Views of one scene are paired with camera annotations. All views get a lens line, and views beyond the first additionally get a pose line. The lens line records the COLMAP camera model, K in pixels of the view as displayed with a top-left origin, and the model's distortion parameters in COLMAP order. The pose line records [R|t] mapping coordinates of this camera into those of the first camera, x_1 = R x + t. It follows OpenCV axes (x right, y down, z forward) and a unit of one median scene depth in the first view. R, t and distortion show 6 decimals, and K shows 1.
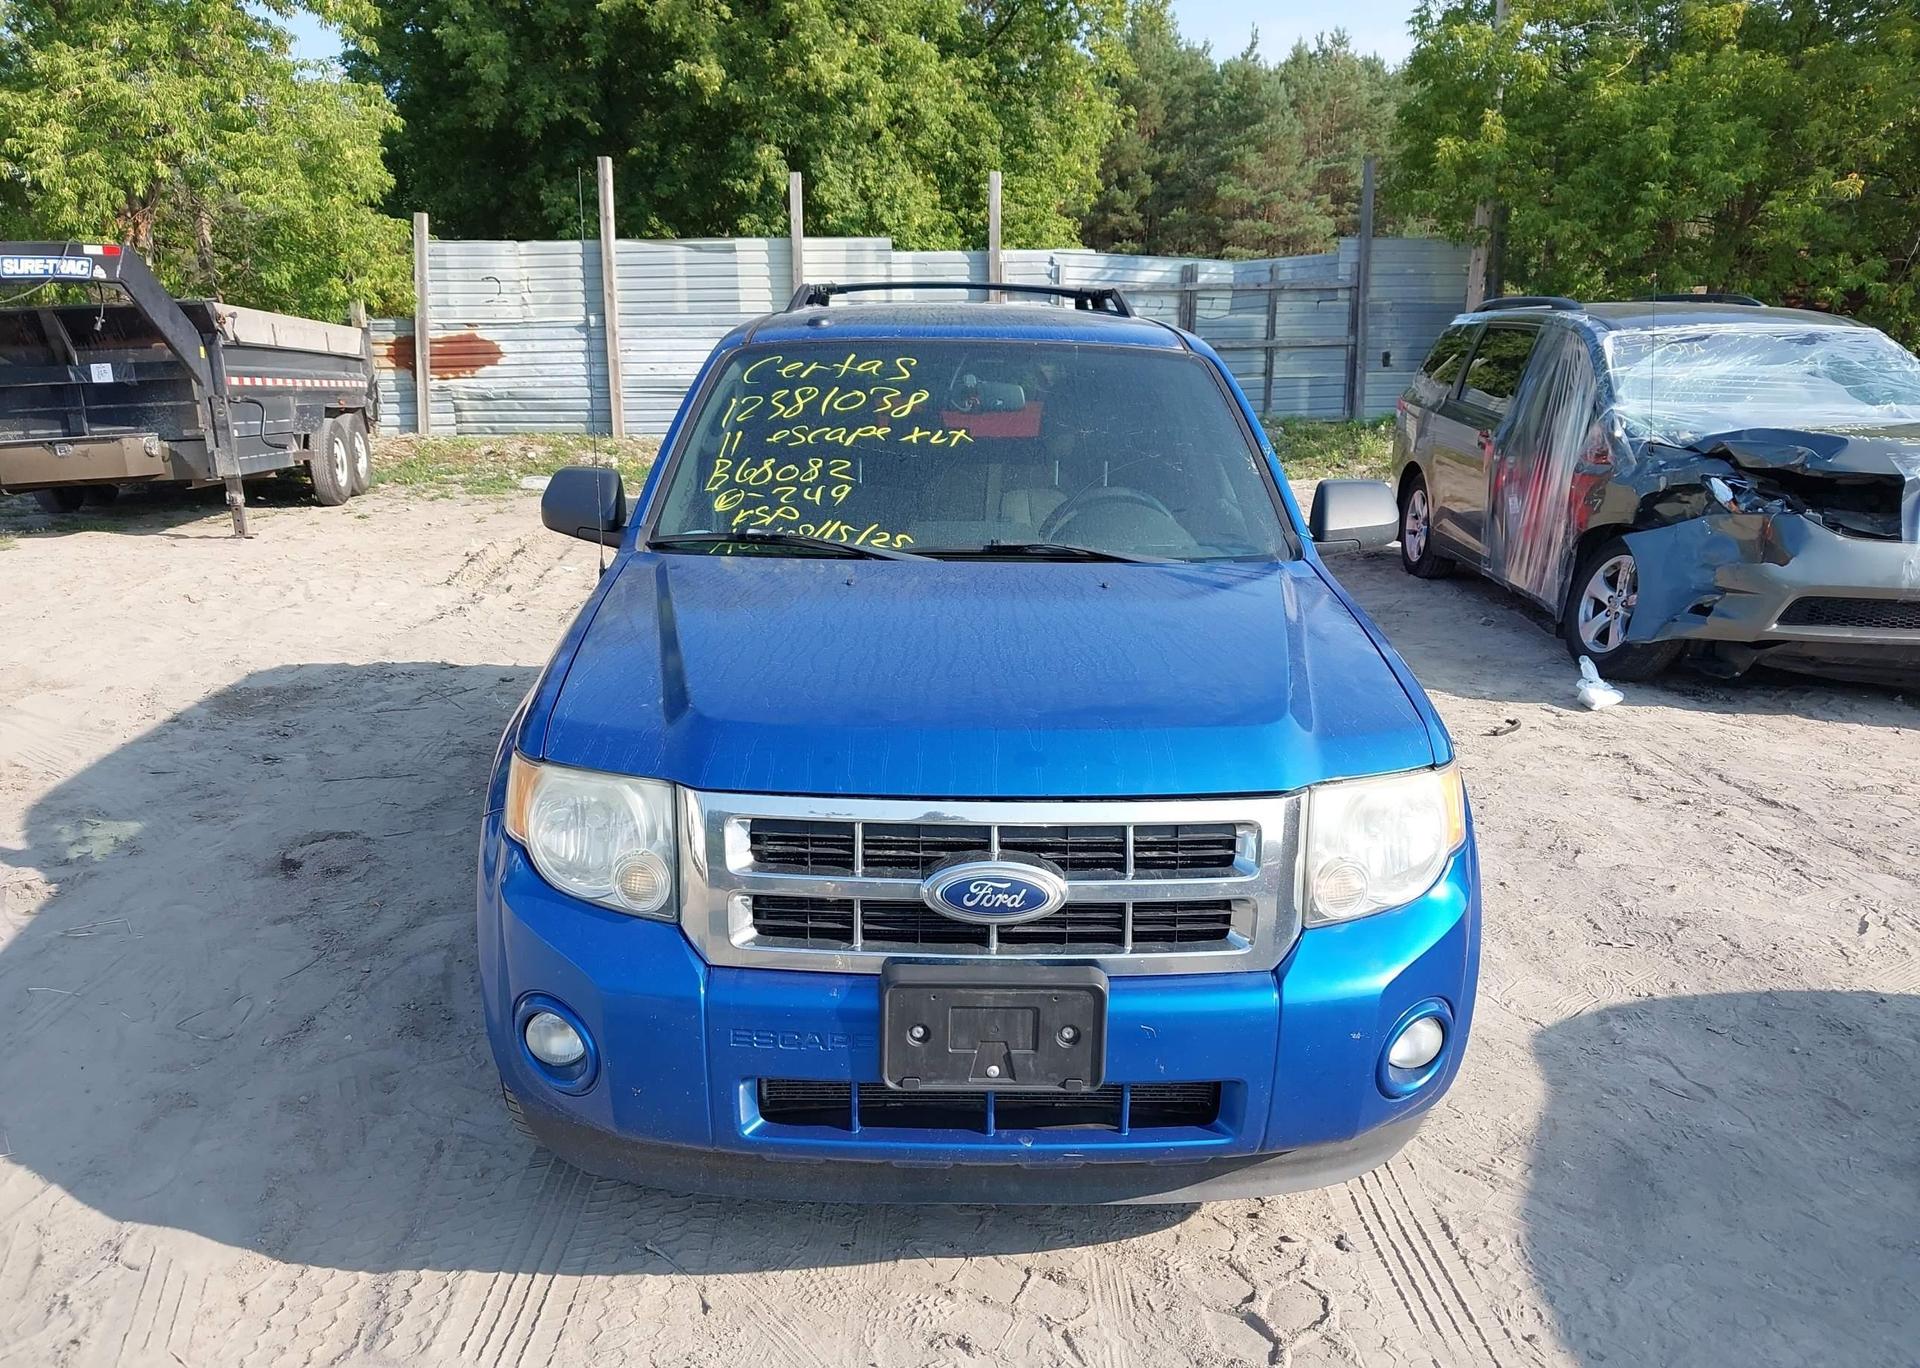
lens RADIAL K [[1546.4, 0, 964.4], [0, 1546.4, 696.6], [0, 0, 1]] dist [0.002370, 0.000565]
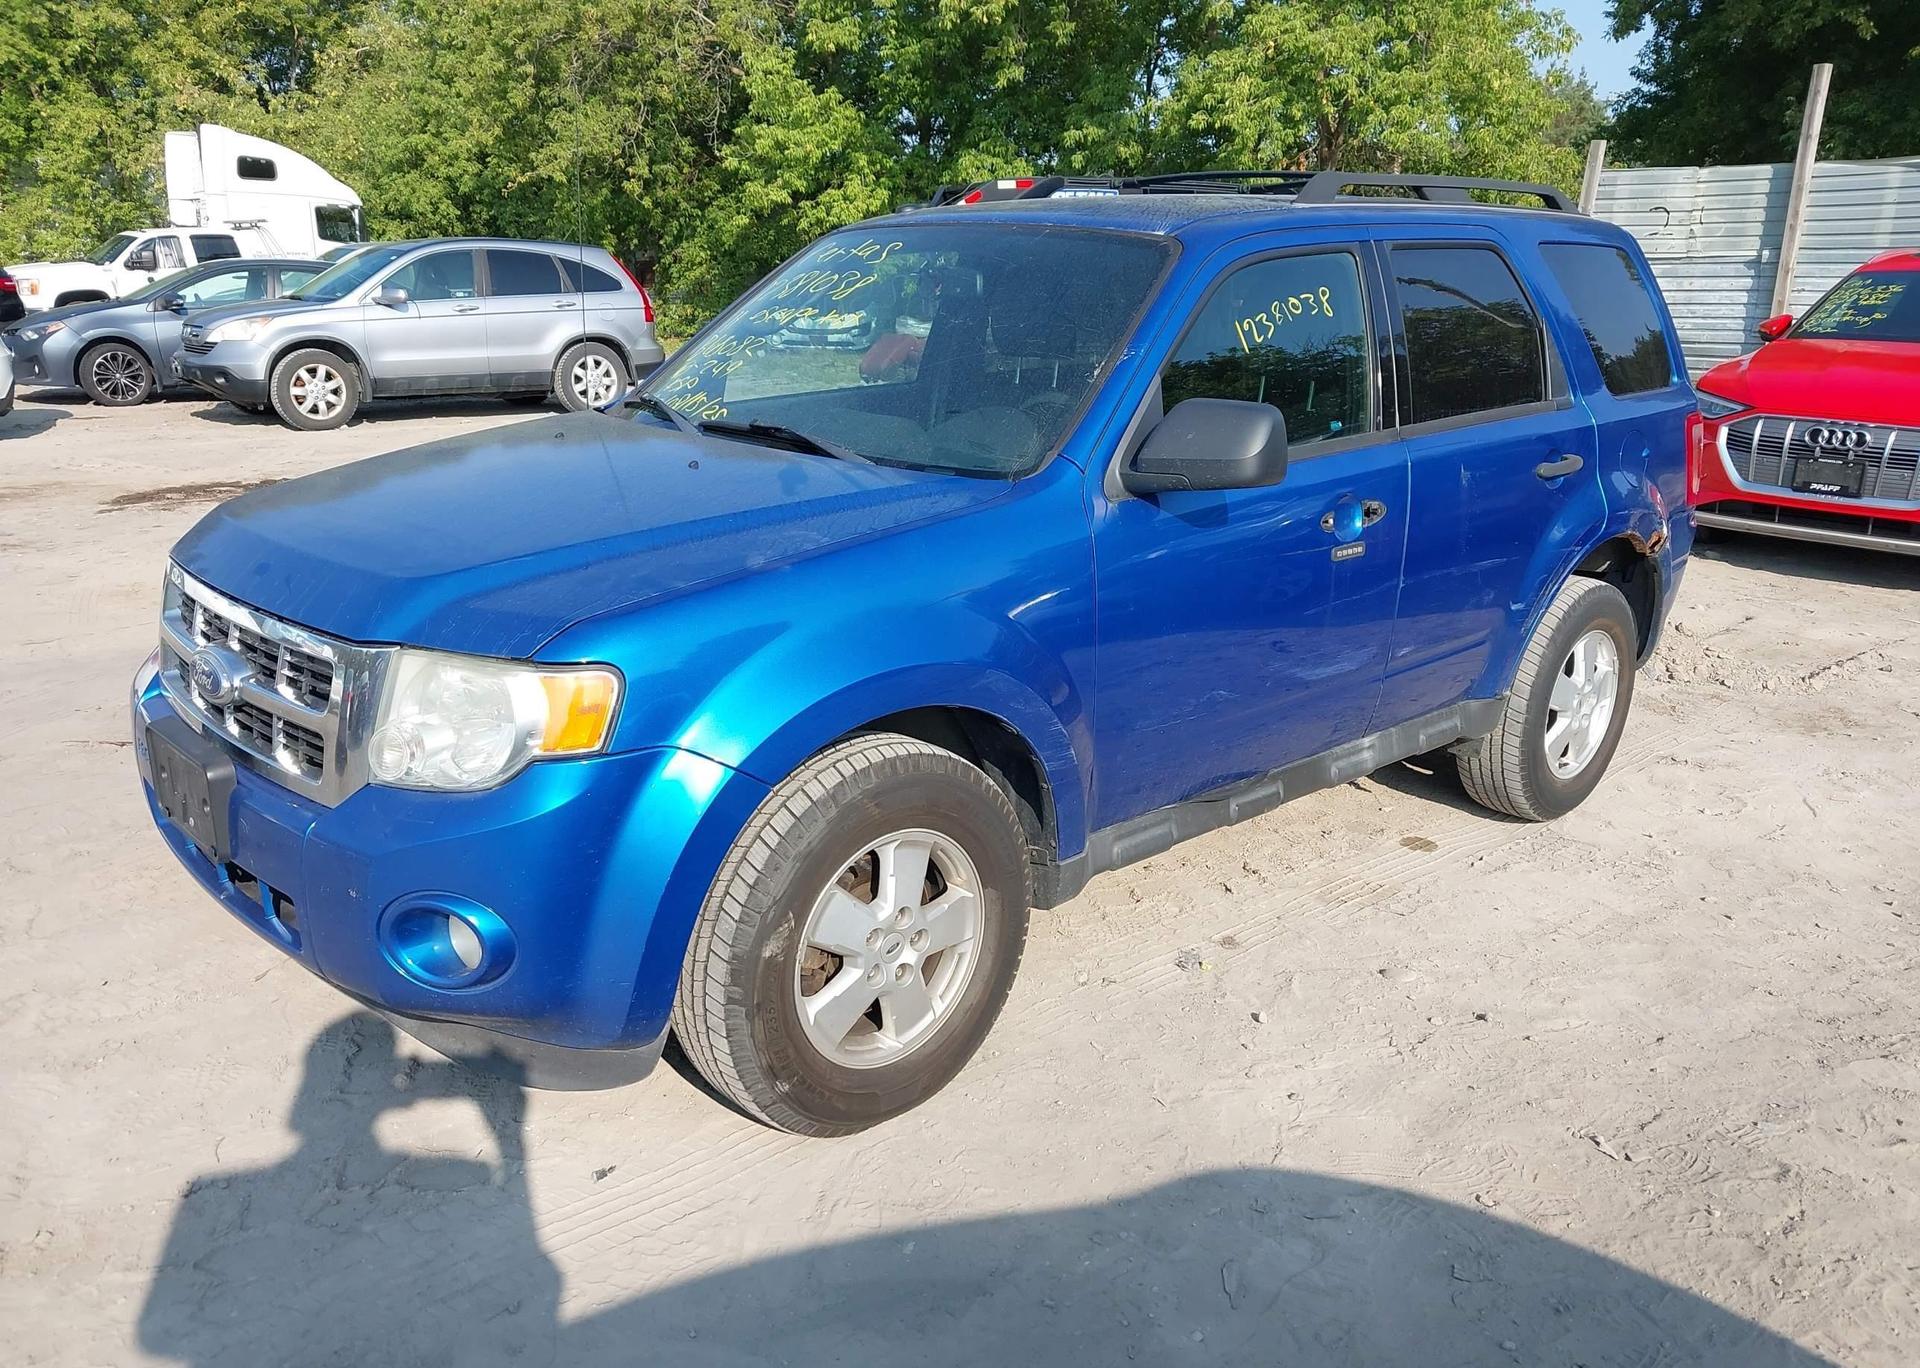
lens RADIAL K [[1546.4, 0, 949.0], [0, 1546.4, 699.5], [0, 0, 1]] dist [0.002370, 0.000565]
pose [[0.659248, 0.210787, -0.721777, 0.246508], [-0.186147, 0.975775, 0.114943, -0.018219], [0.728520, 0.058580, 0.682515, 0.123817]]
